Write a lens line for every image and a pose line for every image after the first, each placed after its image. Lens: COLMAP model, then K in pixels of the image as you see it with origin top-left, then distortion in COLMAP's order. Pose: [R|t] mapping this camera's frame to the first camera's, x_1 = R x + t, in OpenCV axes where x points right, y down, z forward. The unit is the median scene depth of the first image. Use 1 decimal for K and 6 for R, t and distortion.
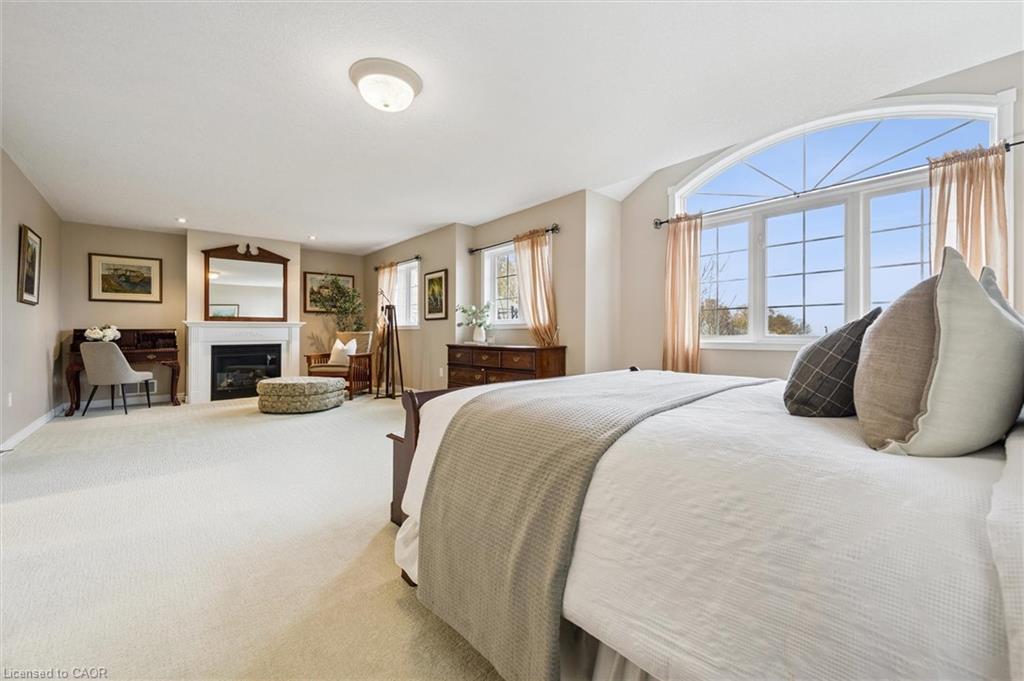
lens RADIAL K [[403.7, 0, 511.8], [0, 403.7, 338.9], [0, 0, 1]] dist [-0.003938, -0.000247]
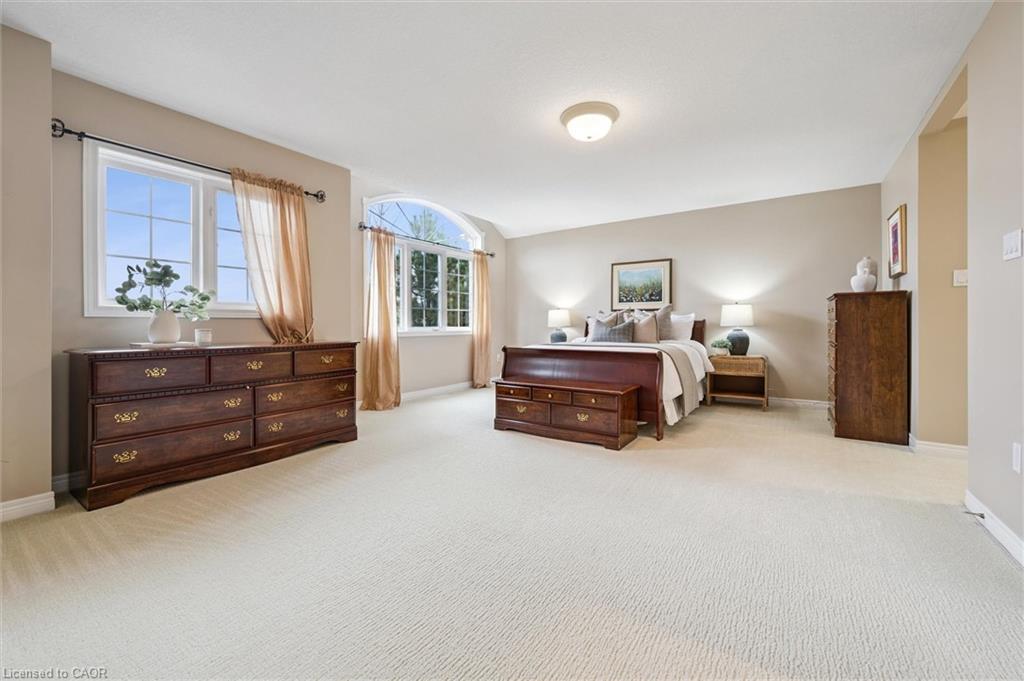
lens RADIAL K [[403.7, 0, 511.9], [0, 403.7, 329.8], [0, 0, 1]] dist [-0.003938, -0.000247]
pose [[-0.214906, -0.012313, 0.976557, -0.741148], [-0.002006, 0.999924, 0.012166, -0.014845], [-0.976633, 0.000656, -0.214914, 0.766715]]
